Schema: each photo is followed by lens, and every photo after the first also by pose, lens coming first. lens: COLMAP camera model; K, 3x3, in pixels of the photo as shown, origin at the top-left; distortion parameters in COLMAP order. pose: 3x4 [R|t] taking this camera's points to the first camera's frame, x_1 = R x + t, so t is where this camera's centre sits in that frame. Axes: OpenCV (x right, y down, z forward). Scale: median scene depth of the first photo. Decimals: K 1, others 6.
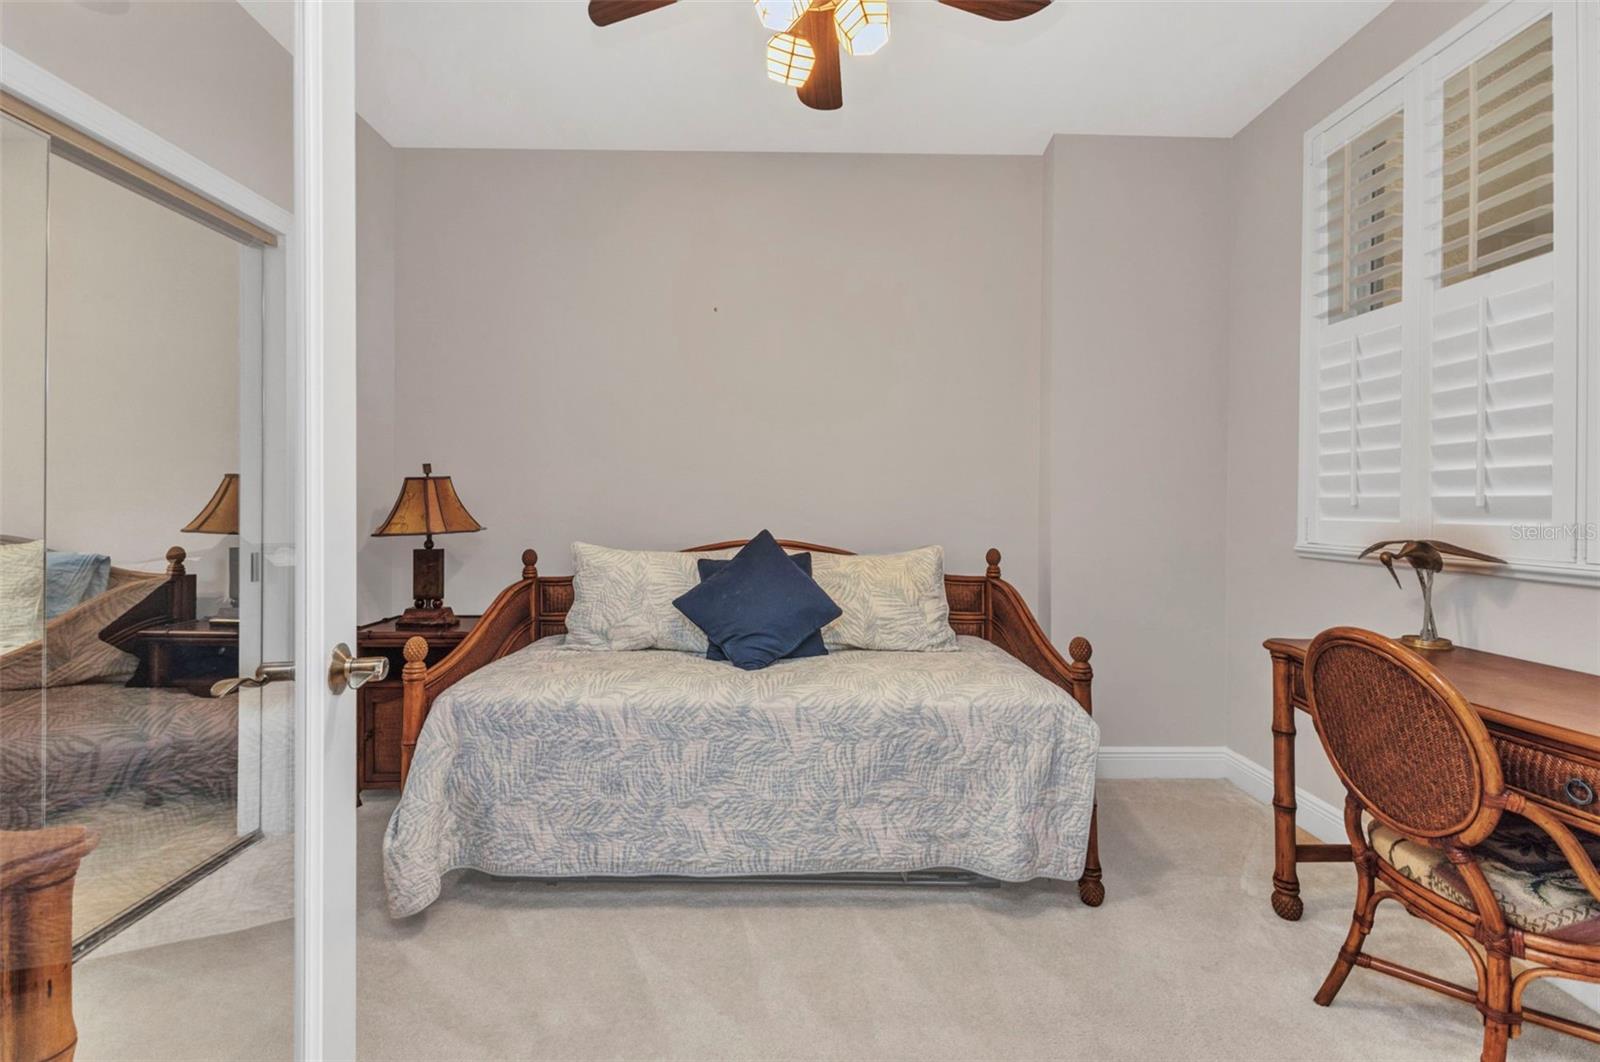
lens RADIAL K [[696.0, 0, 794.7], [0, 696.0, 529.0], [0, 0, 1]] dist [0.009310, -0.000224]
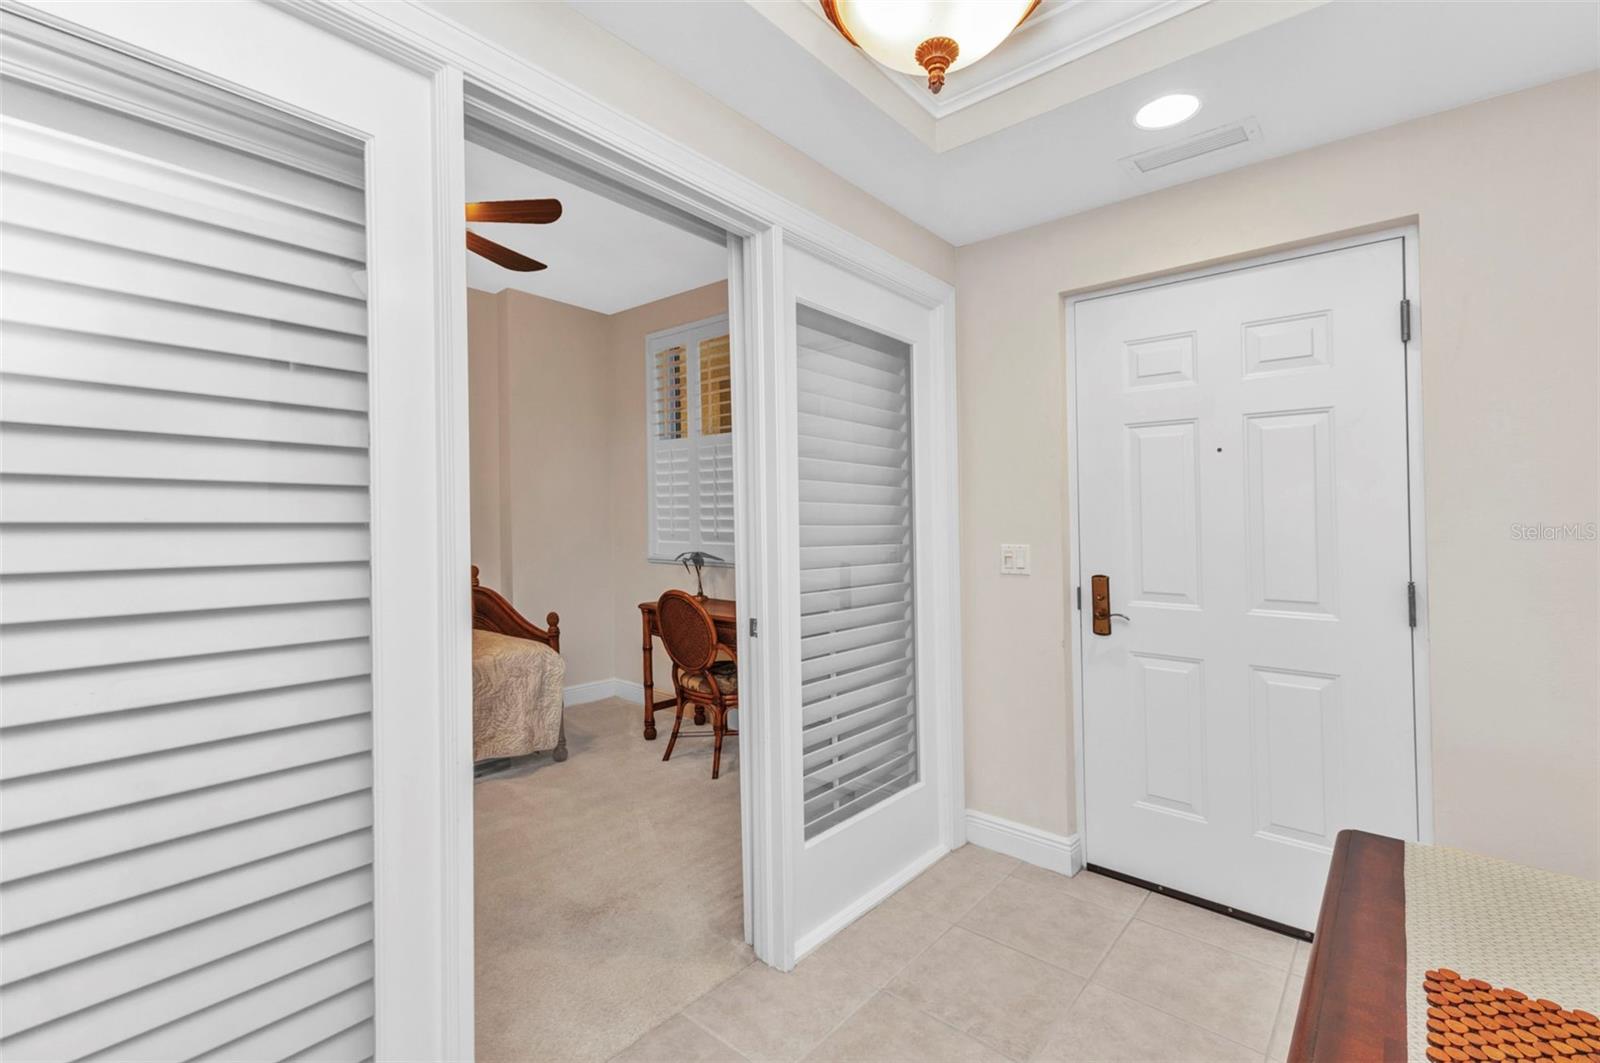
lens RADIAL K [[713.6, 0, 800.0], [0, 713.6, 531.5], [0, 0, 1]] dist [0.013087, -0.000030]
pose [[0.655890, -0.010631, 0.754781, -0.559044], [0.022199, 0.999740, -0.005209, -0.027561], [-0.754530, 0.020172, 0.655956, -0.684575]]
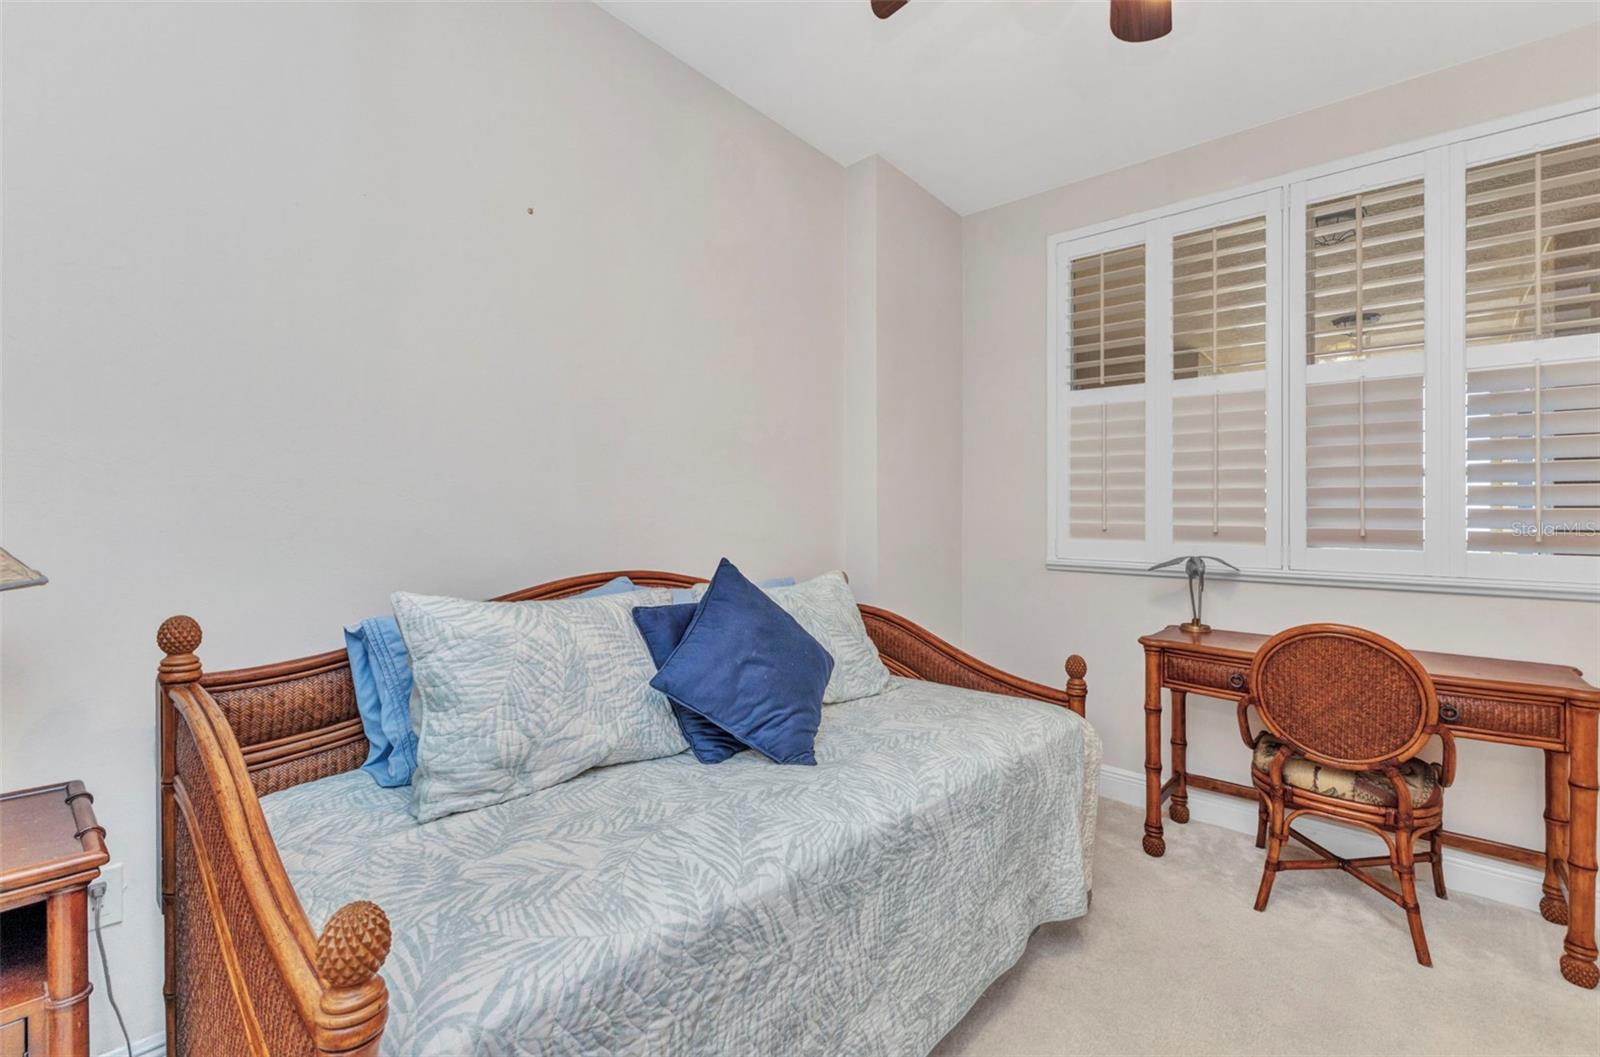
lens RADIAL K [[695.8, 0, 800.1], [0, 695.8, 537.5], [0, 0, 1]] dist [0.018418, -0.000108]
pose [[0.667504, -0.003444, 0.744598, -0.669164], [0.007246, 0.999972, -0.001871, -0.023902], [-0.744571, 0.006645, 0.667510, 0.621017]]
